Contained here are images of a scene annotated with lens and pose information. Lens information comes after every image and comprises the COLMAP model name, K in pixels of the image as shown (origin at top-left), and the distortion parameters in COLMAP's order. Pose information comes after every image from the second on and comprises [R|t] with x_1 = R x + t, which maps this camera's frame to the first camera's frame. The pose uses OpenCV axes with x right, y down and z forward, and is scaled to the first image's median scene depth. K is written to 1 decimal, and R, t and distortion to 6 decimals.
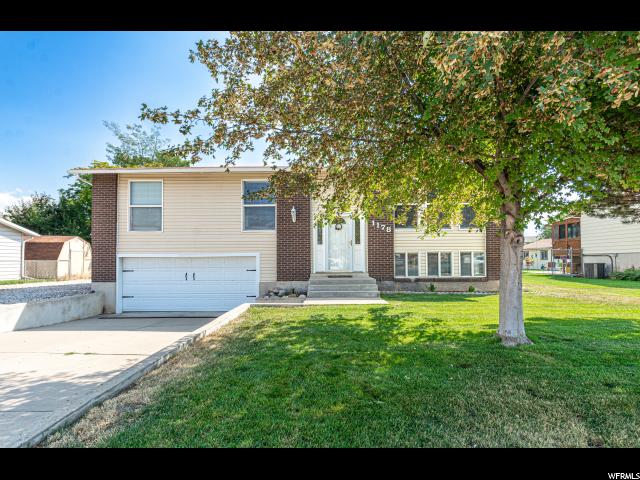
lens RADIAL K [[267.0, 0, 319.9], [0, 267.0, 248.7], [0, 0, 1]] dist [0.000360, -0.000062]
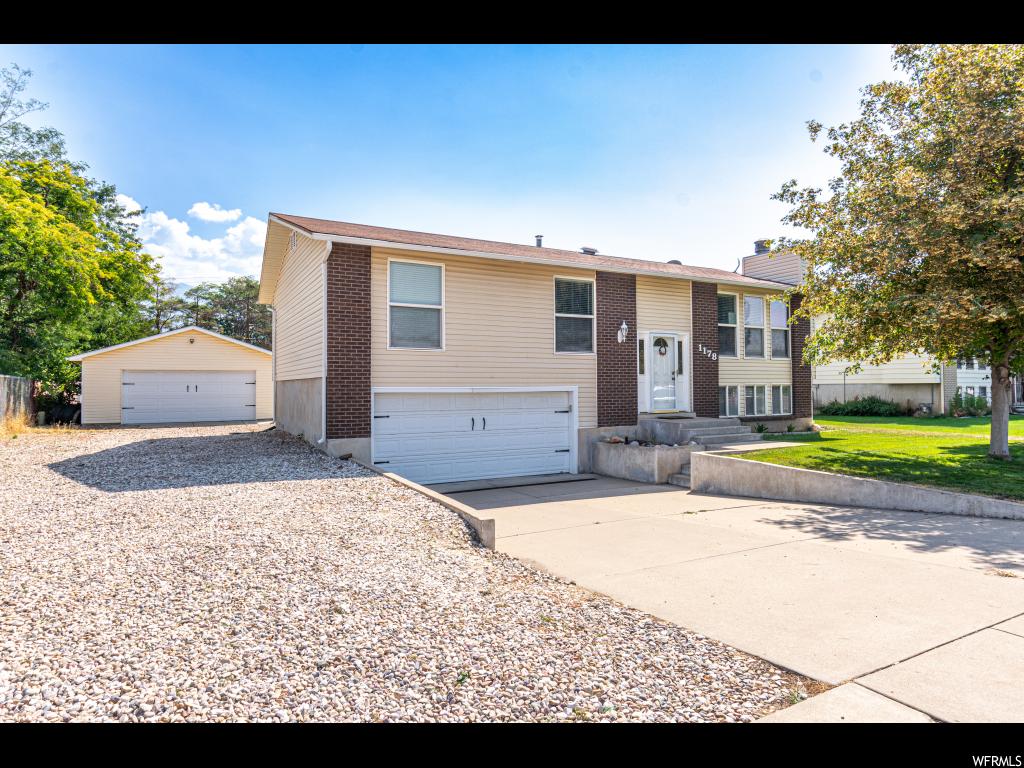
lens RADIAL K [[419.5, 0, 406.2], [0, 419.5, 386.5], [0, 0, 1]] dist [-0.001236, -0.000087]
pose [[0.944231, 0.000806, 0.329284, -0.984410], [-0.001899, 0.999994, 0.002998, 0.014891], [-0.329279, -0.003456, 0.944226, 0.139789]]
